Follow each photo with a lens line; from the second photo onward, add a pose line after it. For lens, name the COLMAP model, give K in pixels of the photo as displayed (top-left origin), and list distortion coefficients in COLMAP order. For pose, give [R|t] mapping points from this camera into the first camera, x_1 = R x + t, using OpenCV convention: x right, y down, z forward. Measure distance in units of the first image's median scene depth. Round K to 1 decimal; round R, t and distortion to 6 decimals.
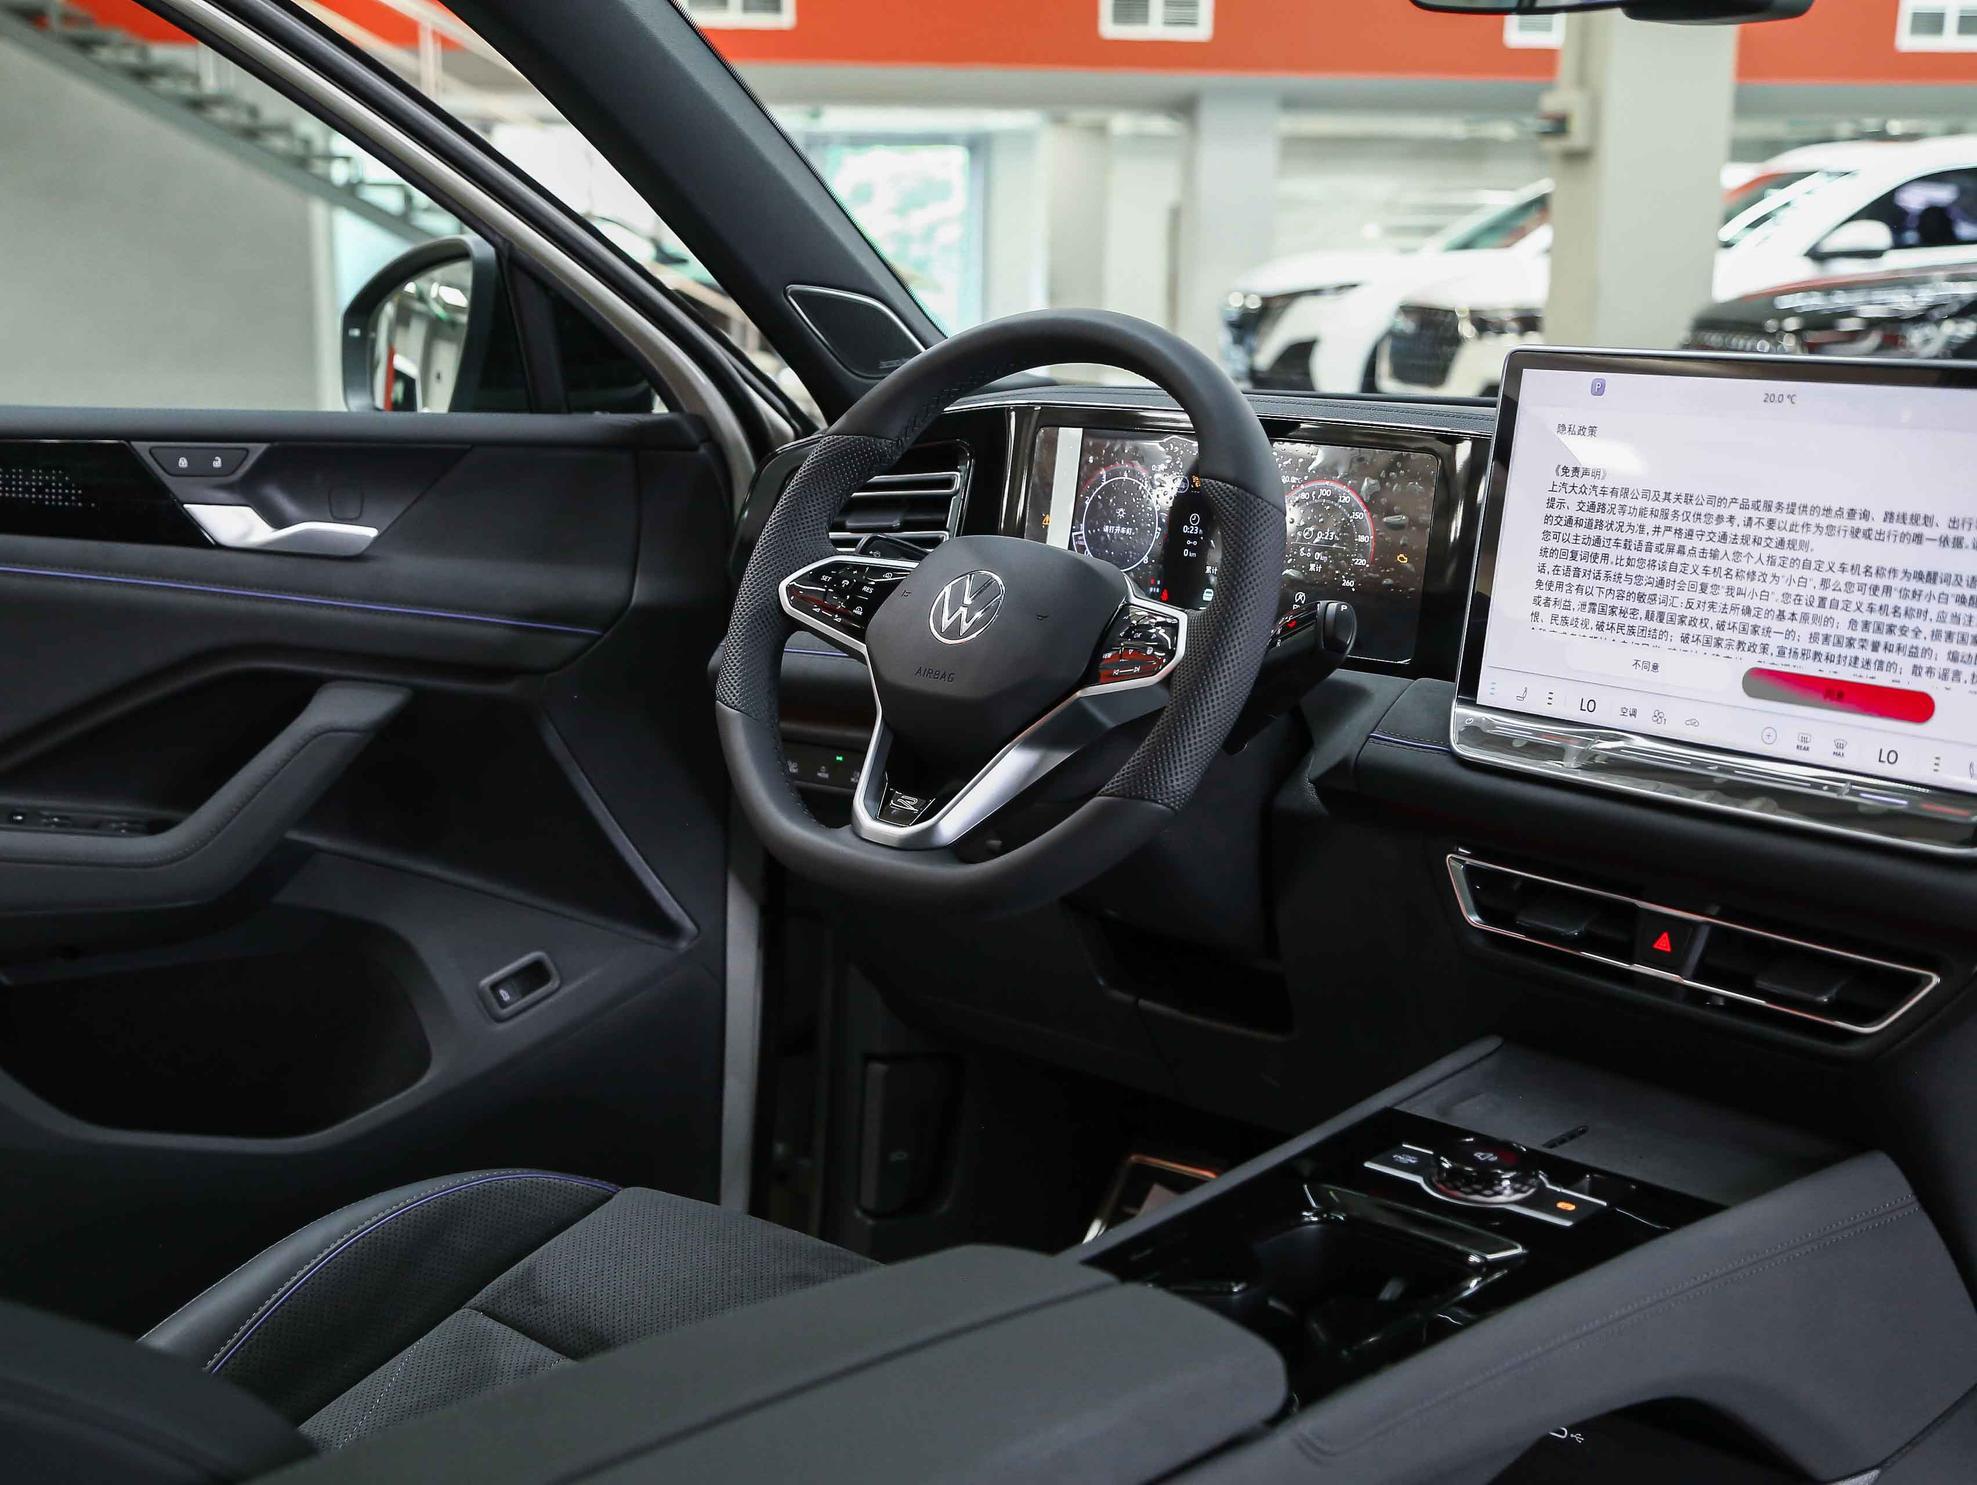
lens RADIAL K [[2784.4, 0, 988.5], [0, 2784.4, 742.5], [0, 0, 1]] dist [0.083021, 0.110268]
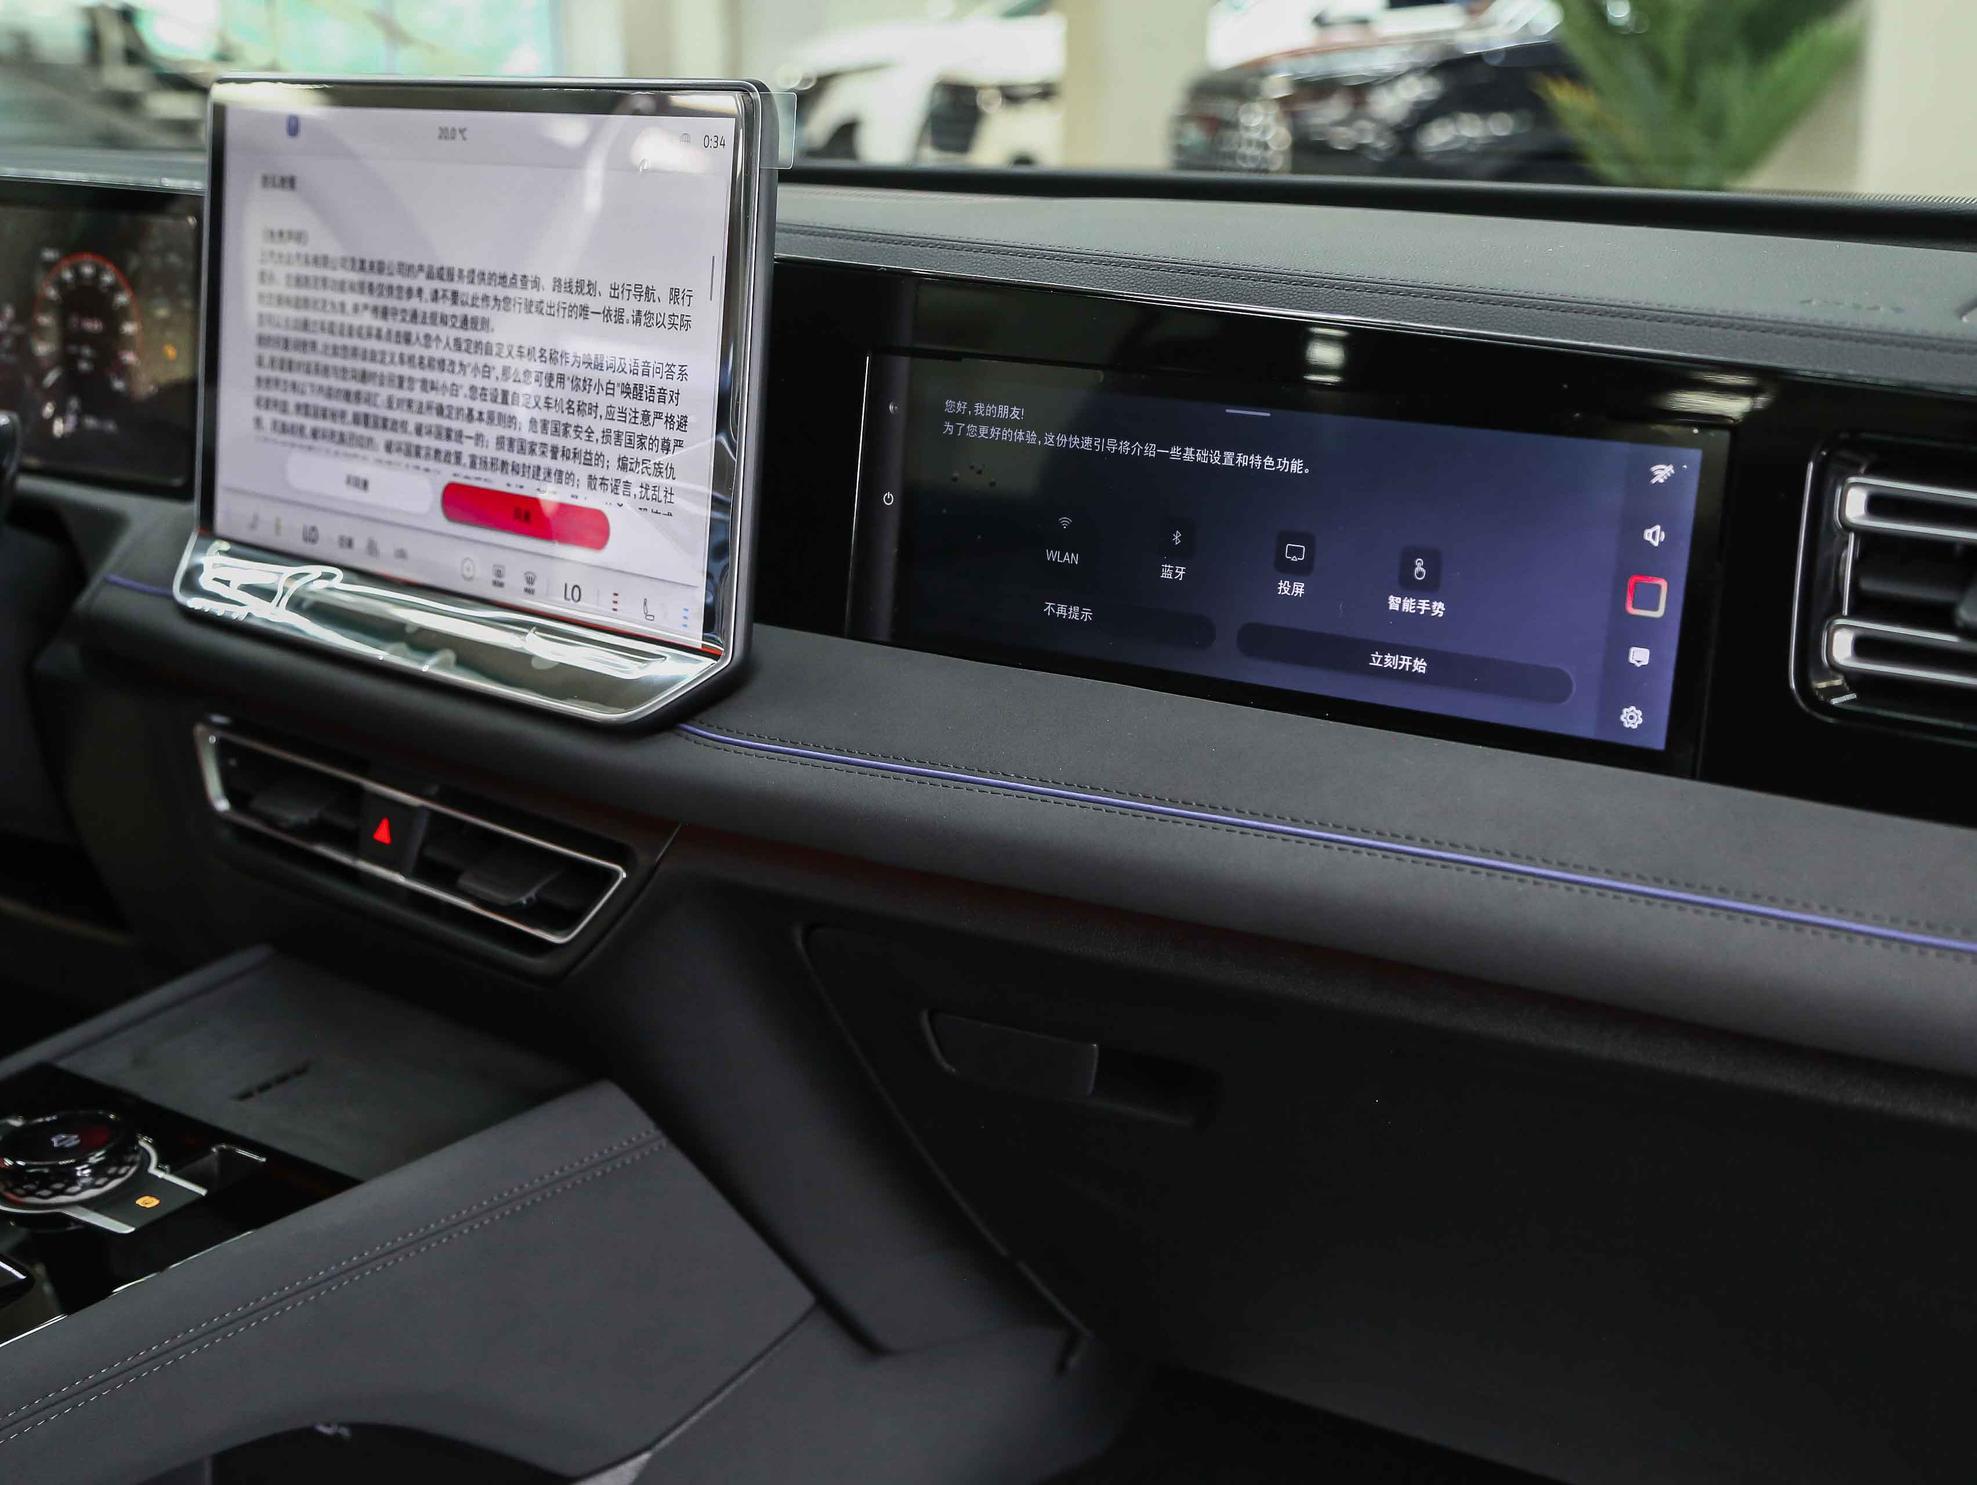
lens RADIAL K [[2609.8, 0, 1020.5], [0, 2609.8, 747.3], [0, 0, 1]] dist [0.038395, 0.077274]
pose [[0.989906, -0.059770, 0.128506, 0.312197], [0.047865, 0.994438, 0.093815, -0.013207], [-0.133399, -0.086717, 0.987261, 0.231245]]
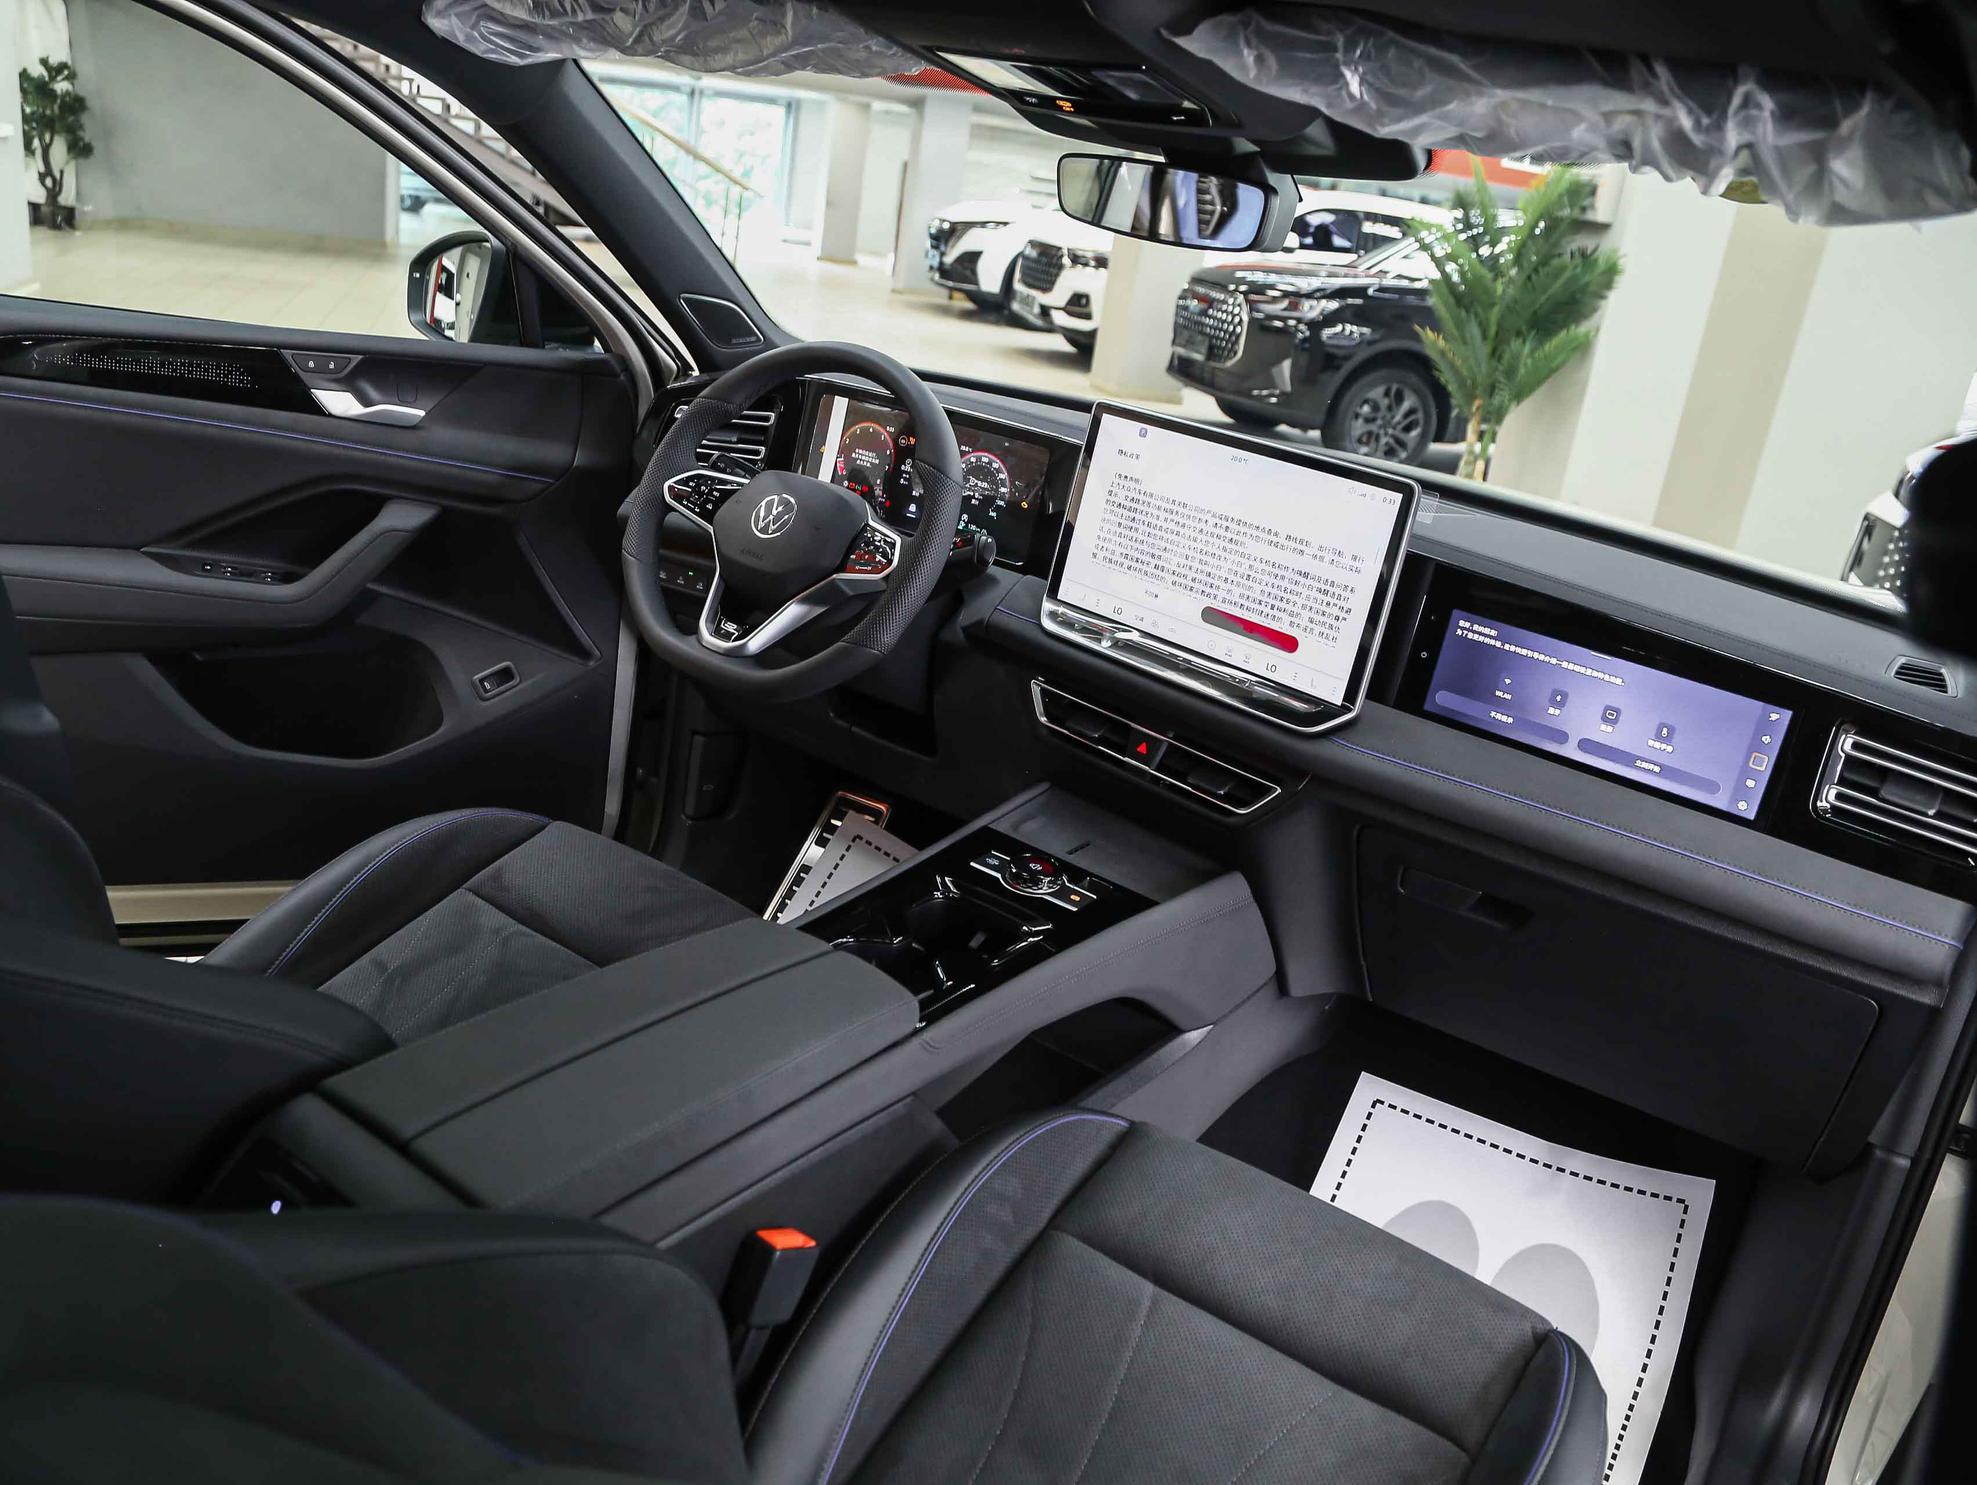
lens RADIAL K [[1579.8, 0, 996.4], [0, 1579.8, 776.9], [0, 0, 1]] dist [-0.124630, 0.058164]
pose [[0.984668, 0.072486, 0.158663, -0.015050], [-0.102428, 0.976515, 0.189543, -0.092019], [-0.141197, -0.202889, 0.968968, 0.008293]]
